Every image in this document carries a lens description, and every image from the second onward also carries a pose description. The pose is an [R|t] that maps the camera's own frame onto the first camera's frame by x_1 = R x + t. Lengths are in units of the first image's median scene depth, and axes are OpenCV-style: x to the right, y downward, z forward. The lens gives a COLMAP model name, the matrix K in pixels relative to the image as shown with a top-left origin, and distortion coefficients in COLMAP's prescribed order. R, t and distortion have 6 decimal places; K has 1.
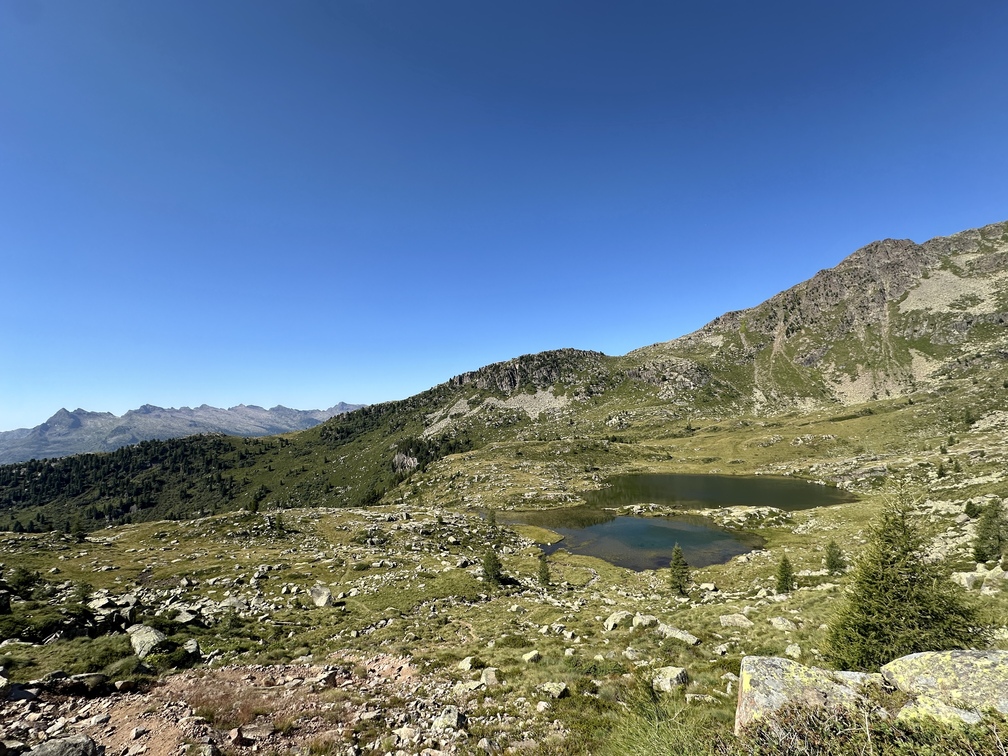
lens RADIAL K [[399.9, 0, 505.2], [0, 399.9, 379.1], [0, 0, 1]] dist [-0.005077, 0.000704]
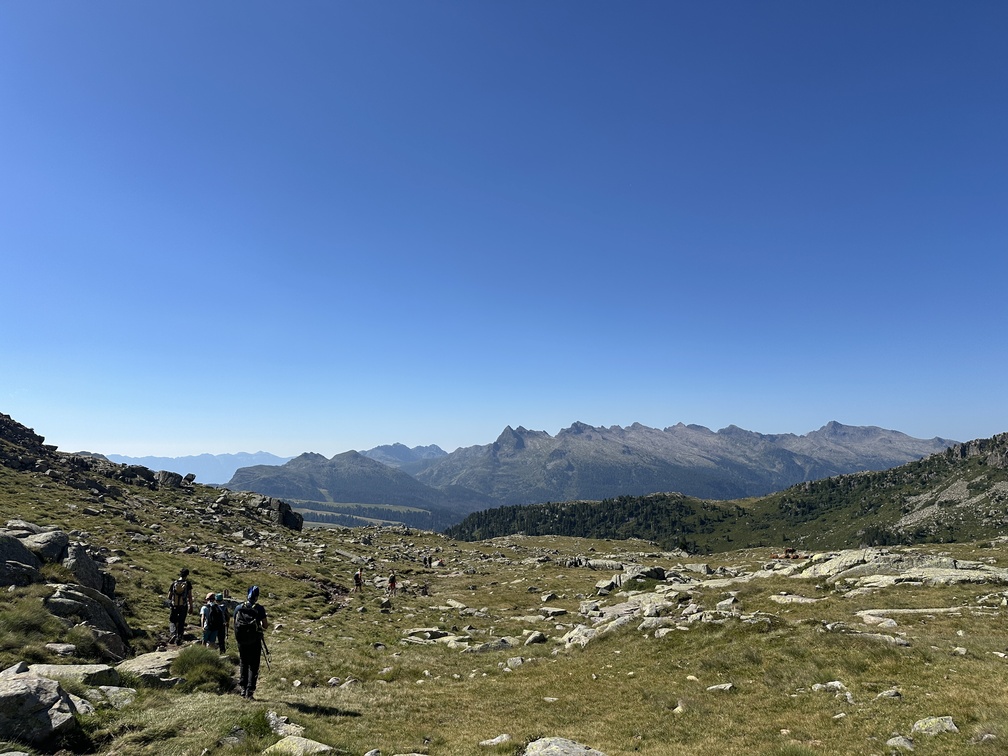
lens RADIAL K [[698.3, 0, 499.9], [0, 698.3, 359.6], [0, 0, 1]] dist [0.077890, -0.097366]
pose [[0.674224, -0.046937, -0.737034, 0.163613], [0.032461, 0.998897, -0.033919, -0.086503], [0.737813, -0.001056, 0.675004, -0.289425]]
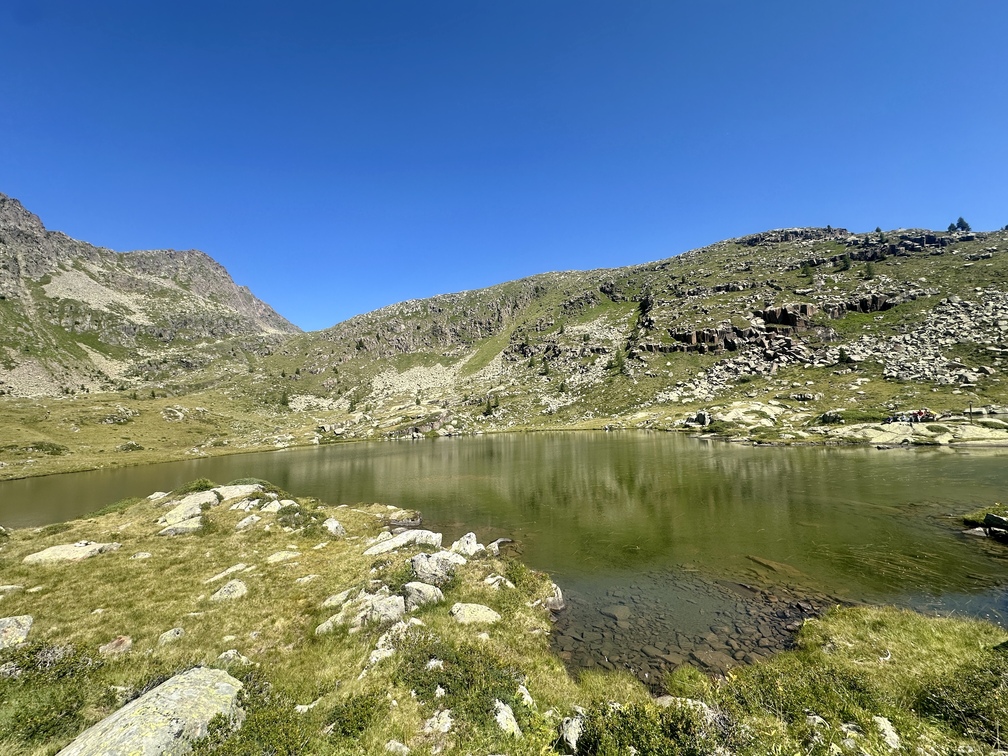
lens RADIAL K [[399.9, 0, 503.9], [0, 399.9, 379.7], [0, 0, 1]] dist [-0.005077, 0.000704]
pose [[-0.312187, 0.160375, 0.936386, 0.118676], [-0.006925, 0.985238, -0.171051, 0.218119], [-0.949996, -0.059884, -0.306468, 0.836930]]
